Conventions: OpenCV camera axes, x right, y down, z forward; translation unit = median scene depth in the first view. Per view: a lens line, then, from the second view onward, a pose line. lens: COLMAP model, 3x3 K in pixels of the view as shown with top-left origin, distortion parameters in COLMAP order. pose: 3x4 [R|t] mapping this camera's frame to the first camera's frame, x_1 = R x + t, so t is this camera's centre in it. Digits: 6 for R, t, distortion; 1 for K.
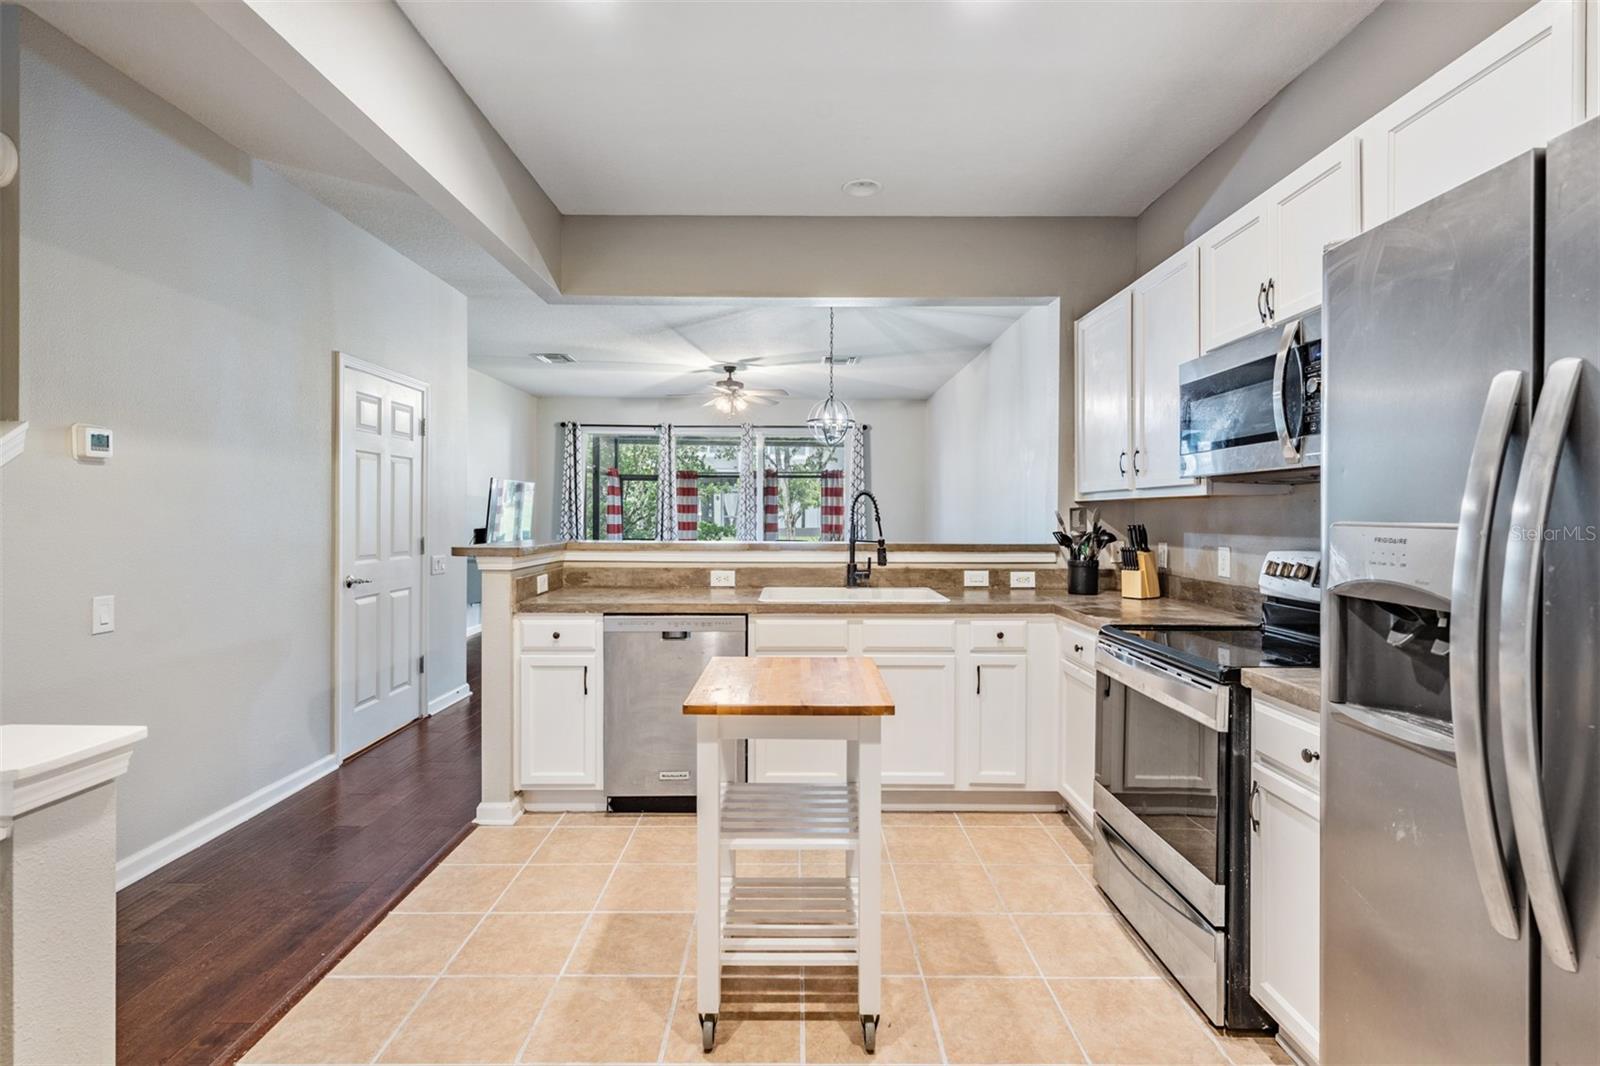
lens RADIAL K [[757.4, 0, 799.2], [0, 757.4, 518.9], [0, 0, 1]] dist [-0.001010, -0.000169]
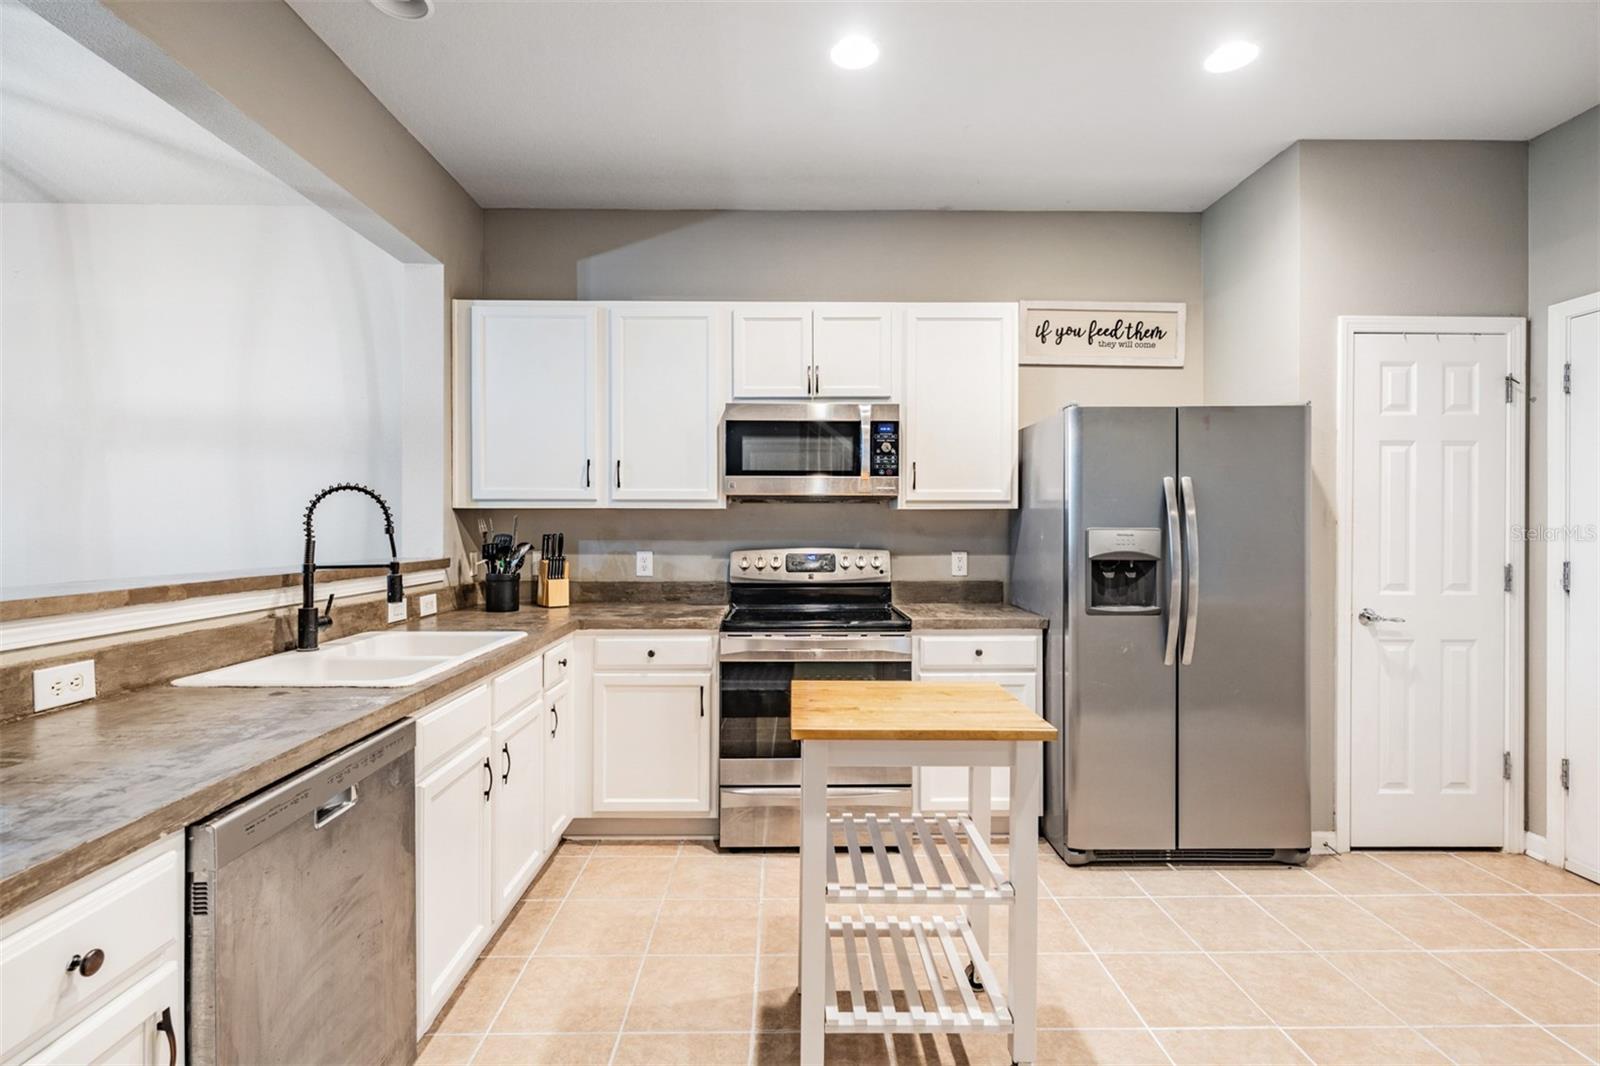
lens RADIAL K [[746.7, 0, 793.0], [0, 746.7, 529.4], [0, 0, 1]] dist [0.000290, -0.000156]
pose [[-0.010913, -0.006286, 0.999921, -0.502394], [0.003393, 0.999974, 0.006324, -0.003160], [-0.999935, 0.003462, -0.010891, 0.631011]]
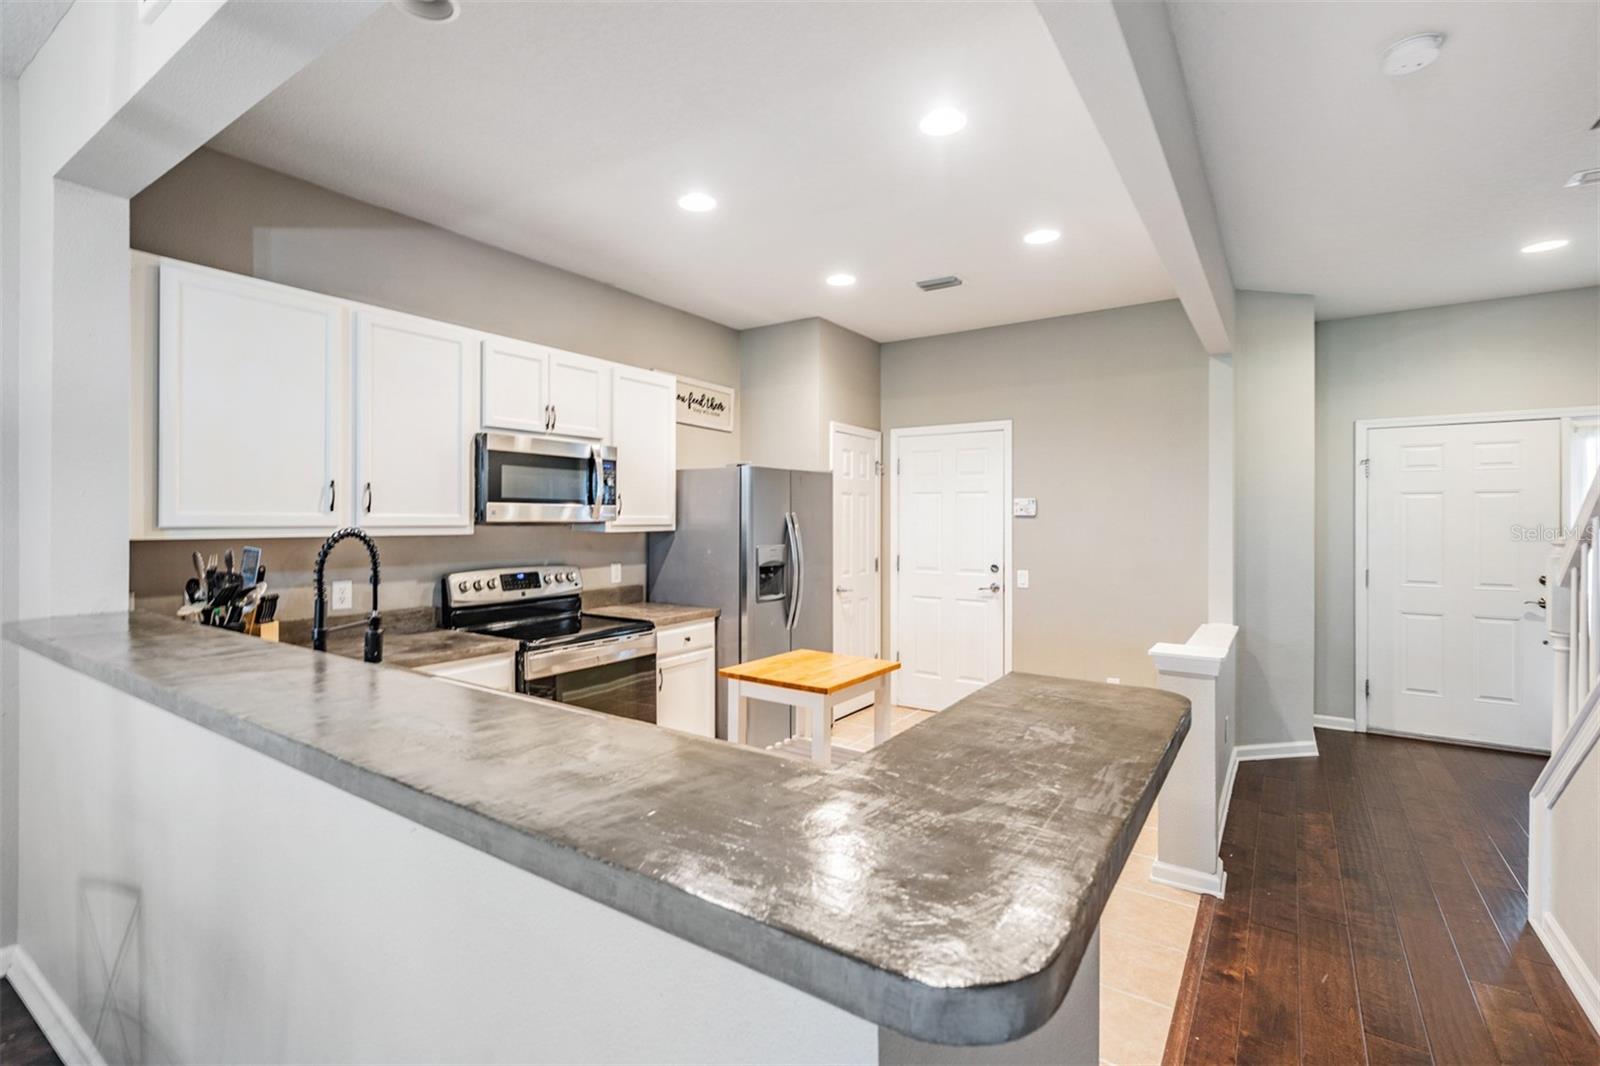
lens RADIAL K [[716.7, 0, 794.2], [0, 716.7, 515.1], [0, 0, 1]] dist [0.000606, -0.000092]
pose [[-0.822917, -0.002444, 0.568156, -0.423630], [-0.002751, 0.999996, 0.000317, -0.045845], [-0.568154, -0.001302, -0.822921, 1.185651]]
